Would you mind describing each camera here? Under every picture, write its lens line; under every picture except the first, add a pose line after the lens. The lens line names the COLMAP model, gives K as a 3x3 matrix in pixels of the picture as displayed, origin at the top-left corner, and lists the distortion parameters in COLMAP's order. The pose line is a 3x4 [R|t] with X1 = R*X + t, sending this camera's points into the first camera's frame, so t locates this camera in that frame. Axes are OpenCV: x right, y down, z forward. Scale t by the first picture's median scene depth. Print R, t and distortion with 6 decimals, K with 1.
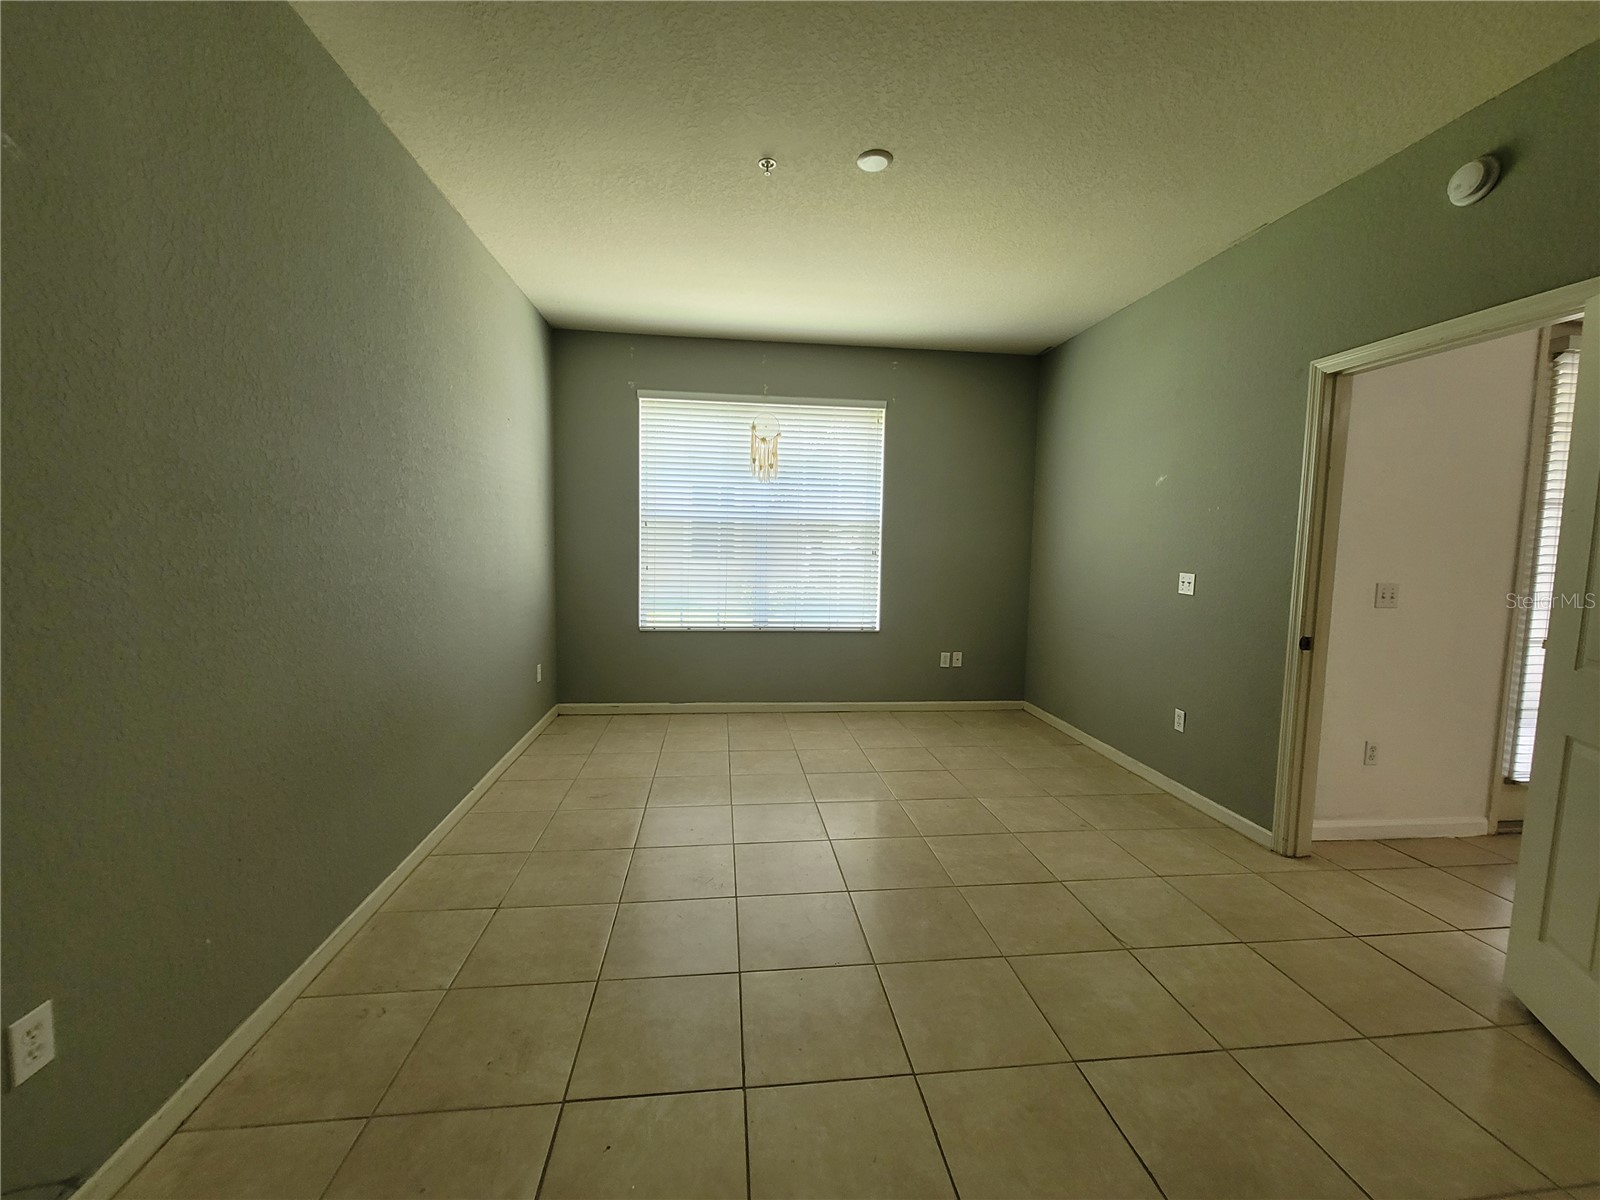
lens RADIAL K [[647.0, 0, 800.0], [0, 647.0, 600.0], [0, 0, 1]] dist [0.000078, 0.000094]
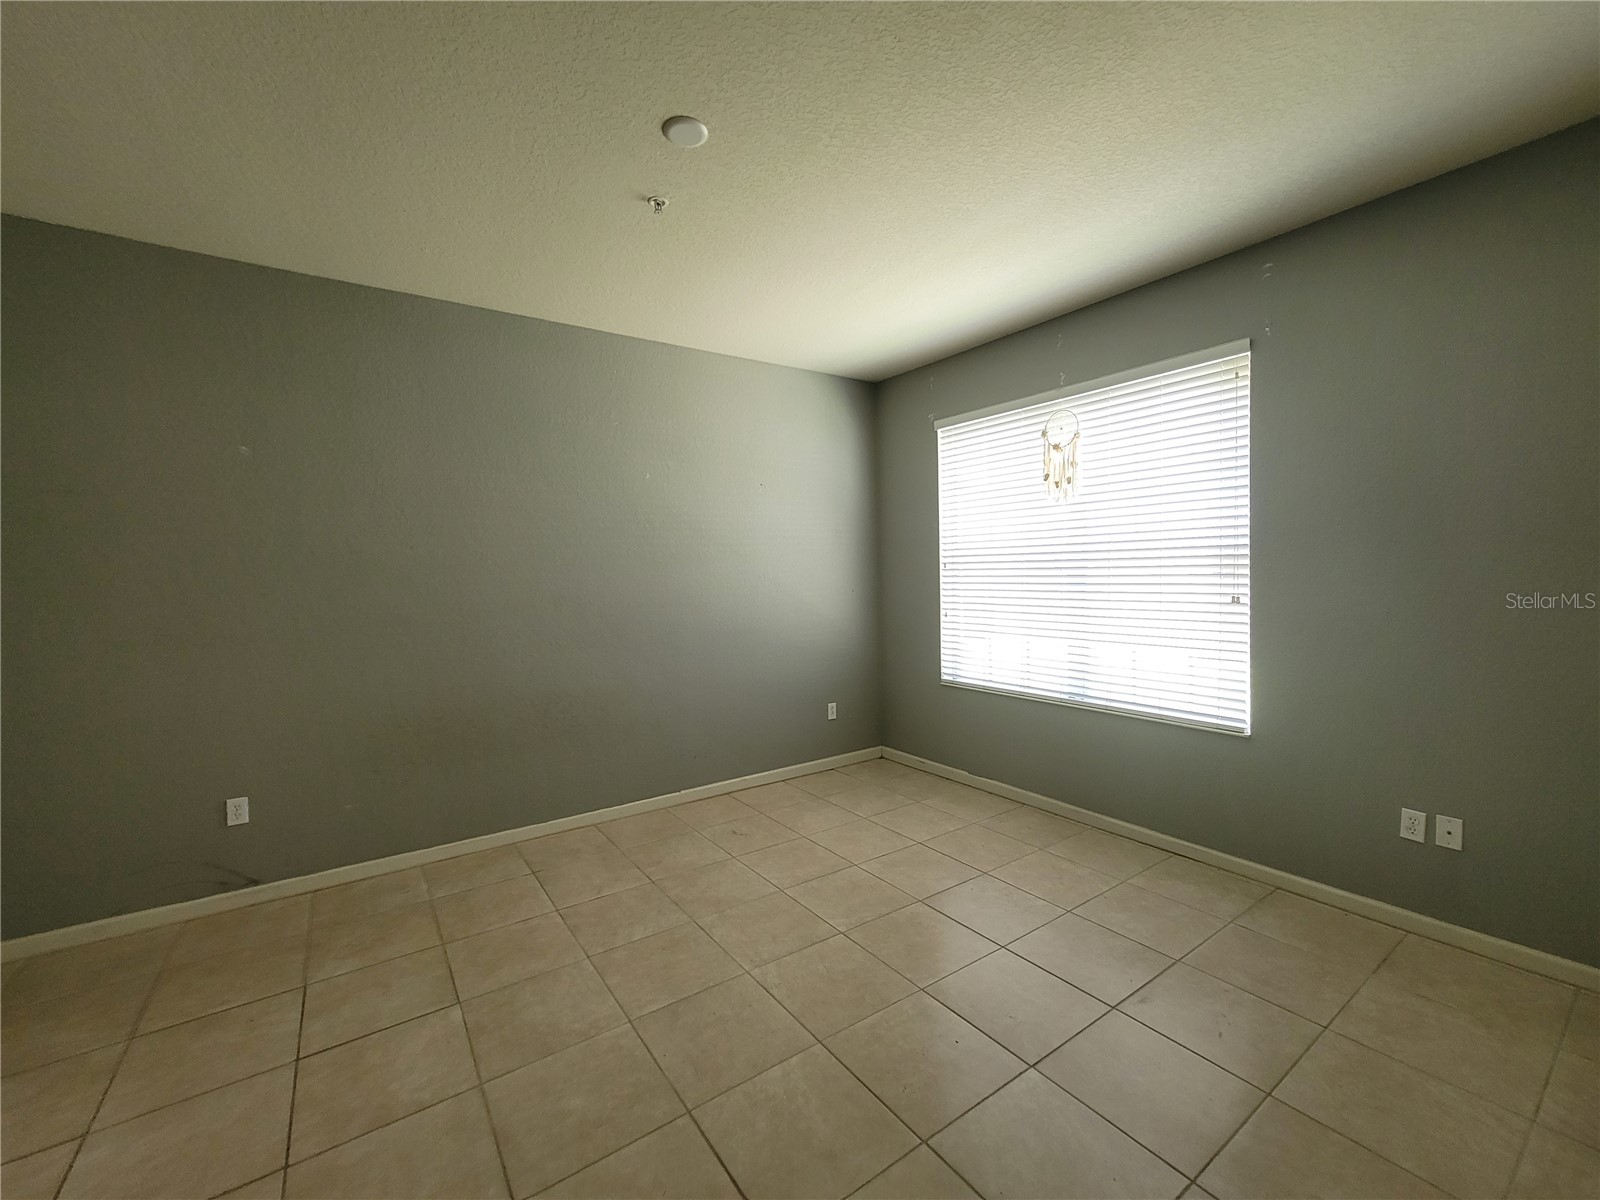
lens RADIAL K [[654.4, 0, 797.5], [0, 654.4, 593.2], [0, 0, 1]] dist [-0.001168, 0.000276]
pose [[0.473989, 0.000432, -0.880531, 0.465957], [-0.056764, 0.997935, -0.030067, -0.040001], [0.878699, 0.064234, 0.473034, 0.391461]]
